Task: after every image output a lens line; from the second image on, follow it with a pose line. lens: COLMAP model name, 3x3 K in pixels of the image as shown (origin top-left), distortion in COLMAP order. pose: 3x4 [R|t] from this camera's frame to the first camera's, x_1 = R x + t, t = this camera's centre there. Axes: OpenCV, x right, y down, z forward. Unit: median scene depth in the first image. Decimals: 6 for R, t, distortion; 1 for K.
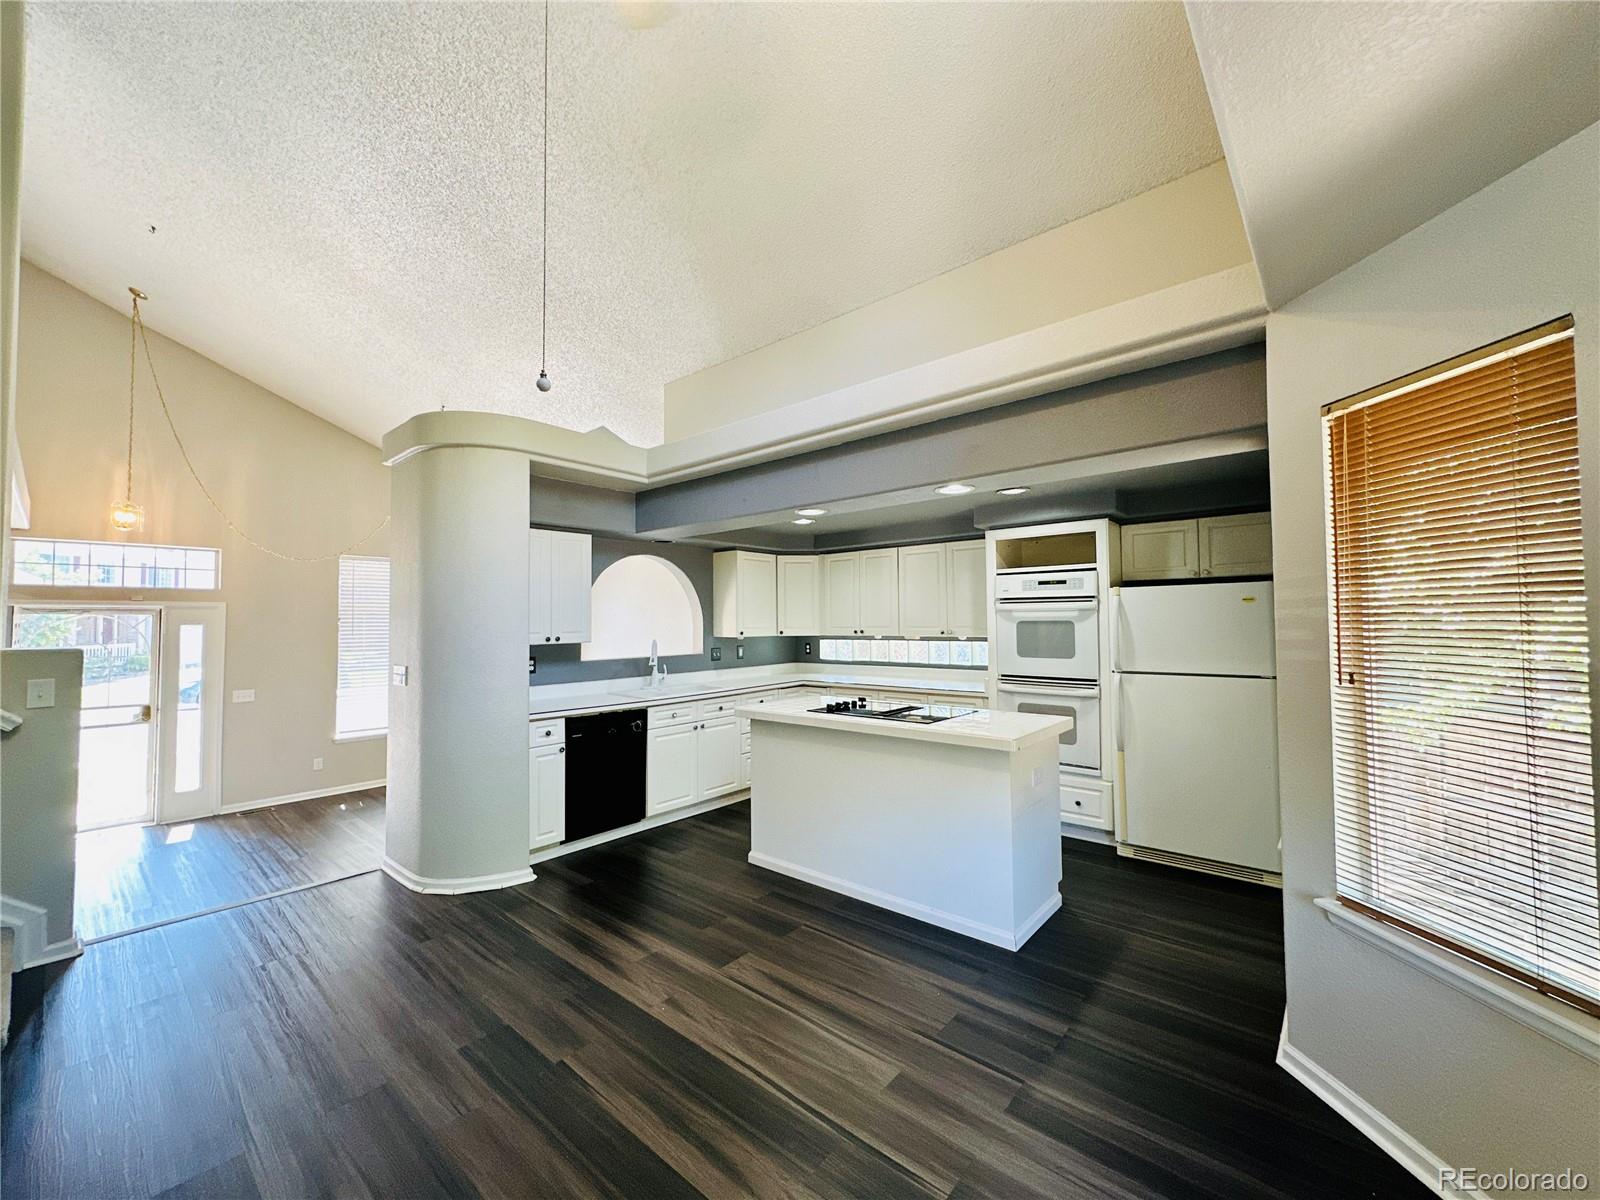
lens RADIAL K [[635.2, 0, 801.9], [0, 635.2, 598.7], [0, 0, 1]] dist [-0.003840, 0.001750]
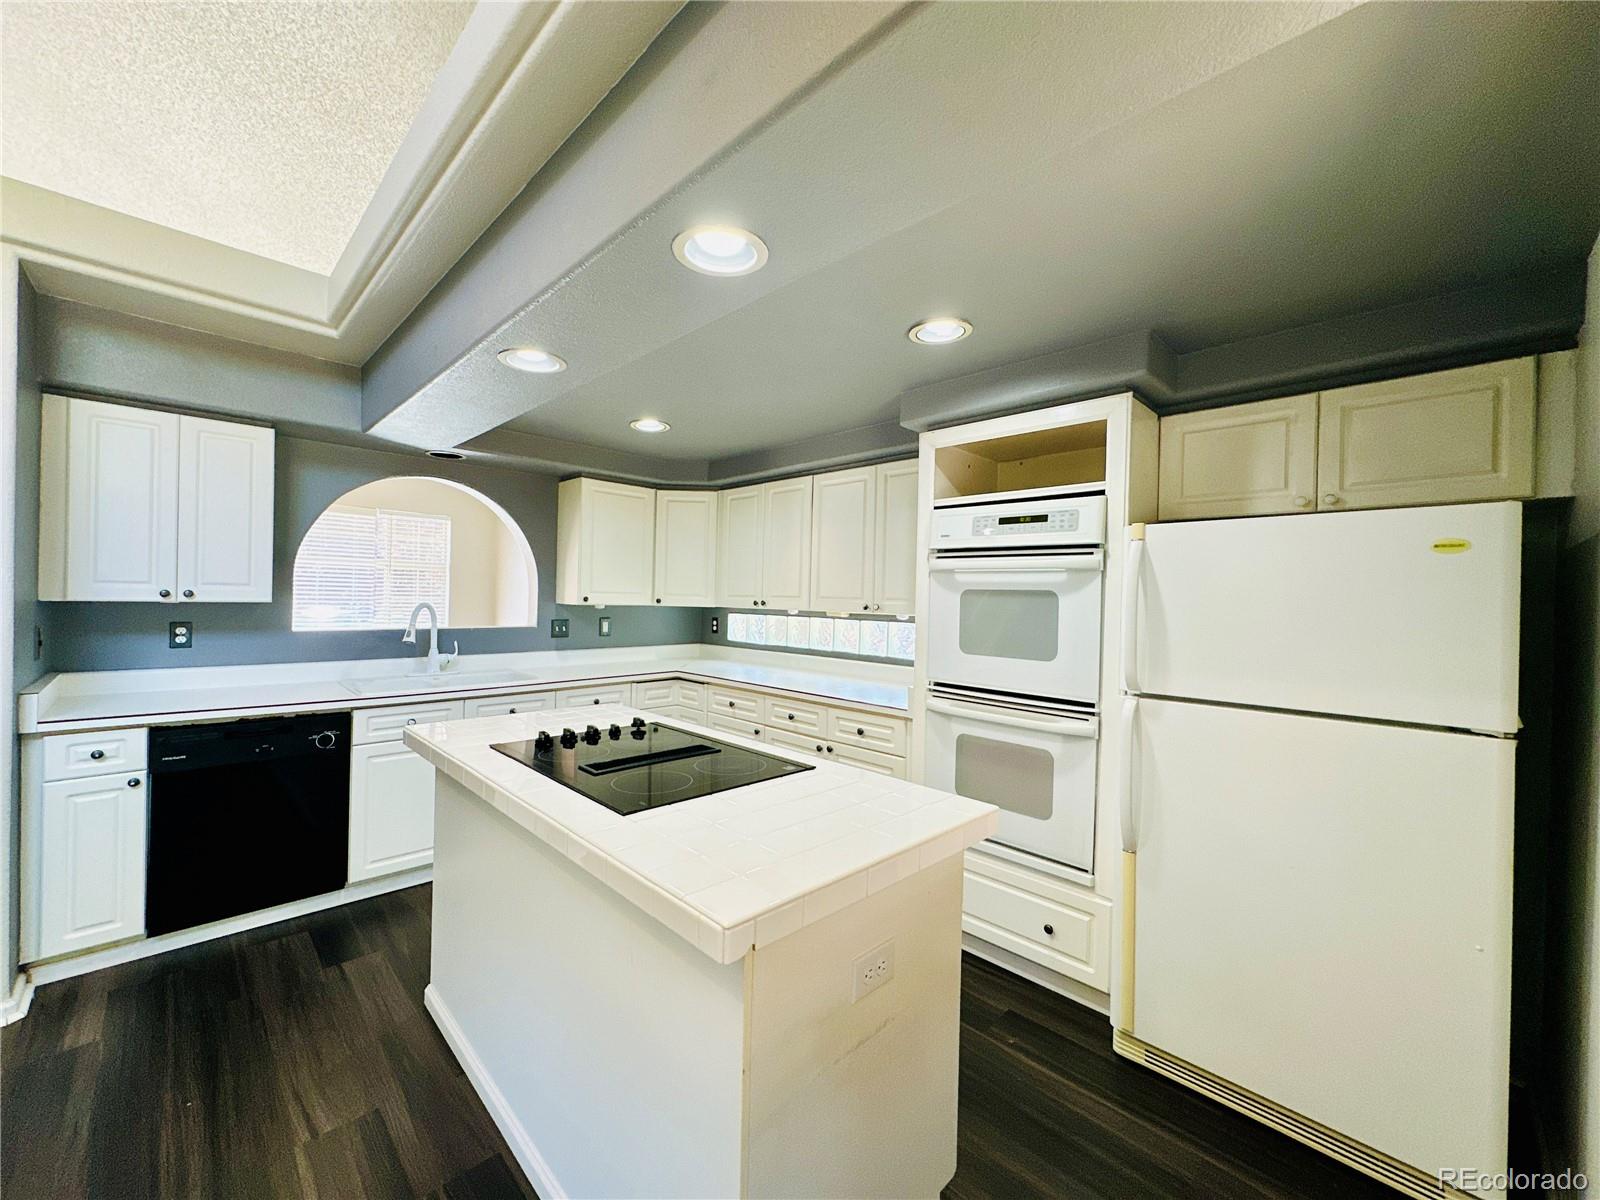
lens RADIAL K [[635.2, 0, 803.2], [0, 635.2, 598.9], [0, 0, 1]] dist [-0.003840, 0.001750]
pose [[0.996181, 0.032990, -0.080845, 0.240701], [-0.029901, 0.998787, 0.039126, 0.025381], [0.082038, -0.036559, 0.995958, 0.420331]]
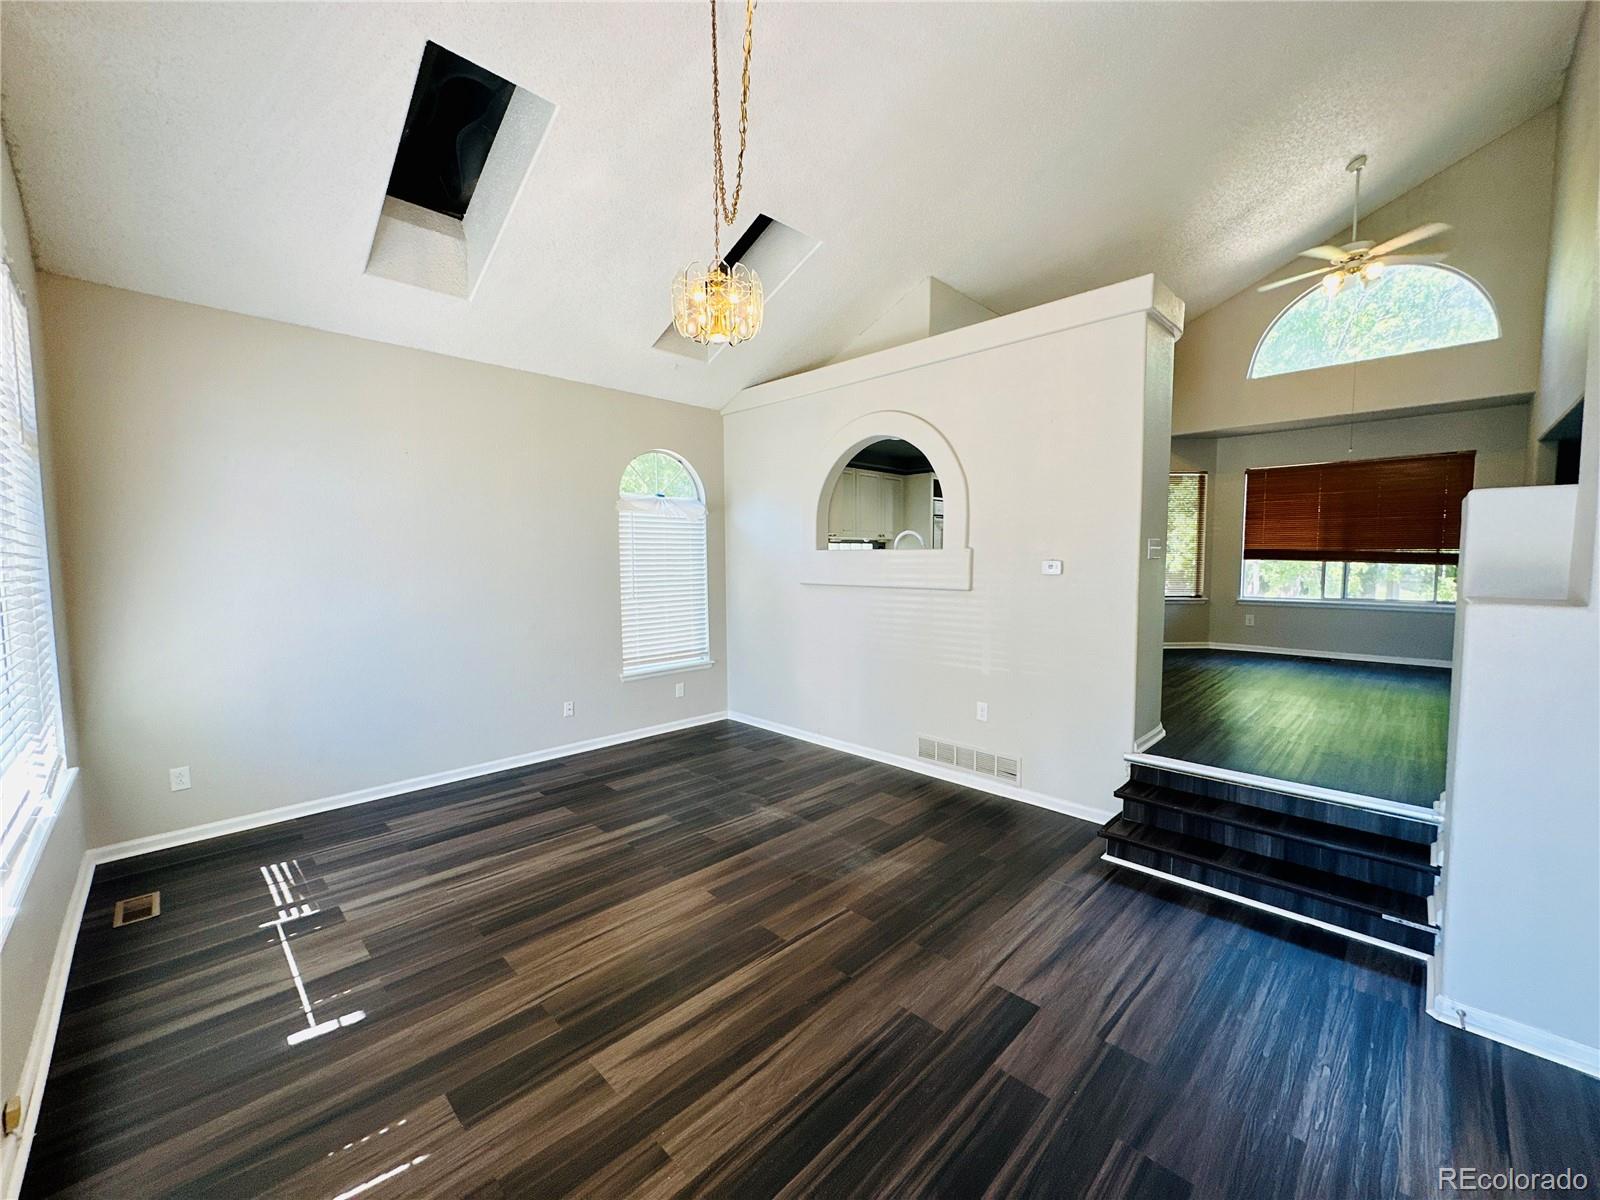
lens RADIAL K [[635.2, 0, 797.1], [0, 635.2, 600.6], [0, 0, 1]] dist [-0.003840, 0.001750]
pose [[0.074636, -0.060176, 0.995394, -1.390590], [-0.032515, 0.997500, 0.062741, 0.132492], [-0.996681, -0.037048, 0.072493, 1.236902]]
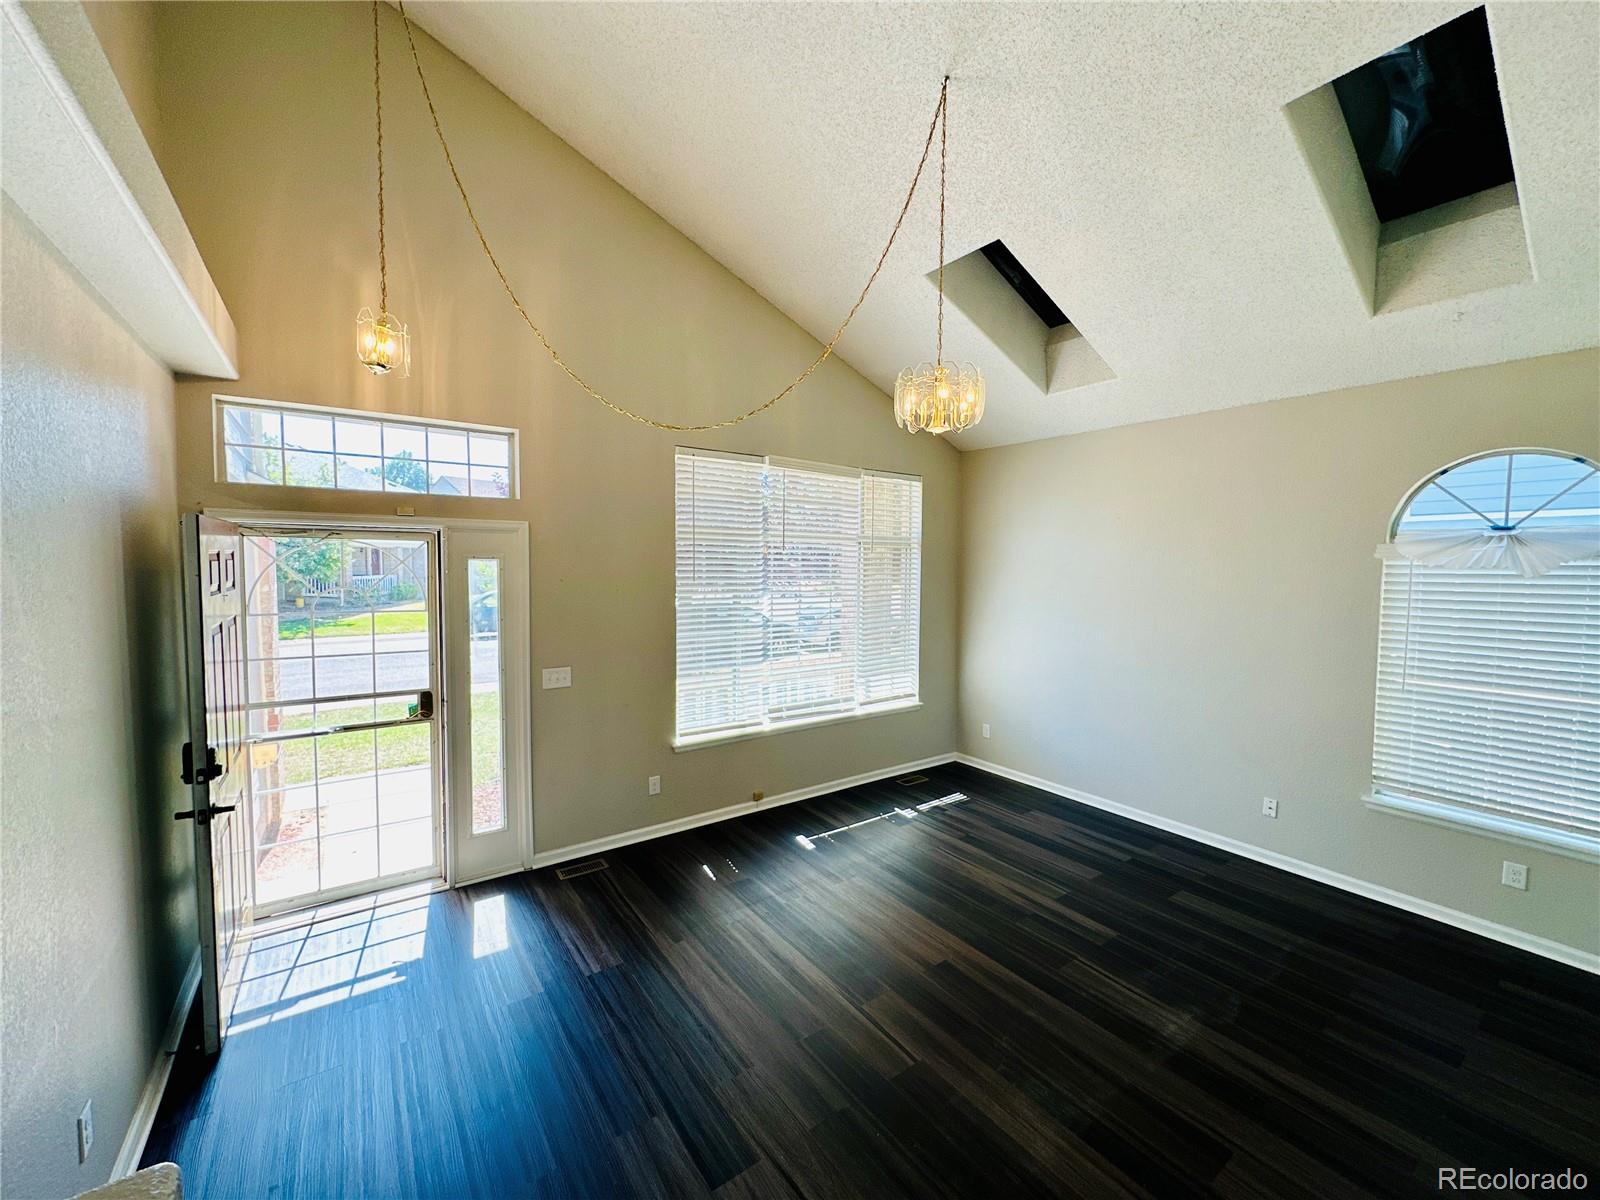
lens RADIAL K [[635.2, 0, 801.6], [0, 635.2, 596.1], [0, 0, 1]] dist [-0.003840, 0.001750]
pose [[0.971131, 0.027201, -0.236992, -0.755509], [-0.005954, 0.995932, 0.089911, 0.030123], [0.238473, -0.085905, 0.967342, 0.704444]]
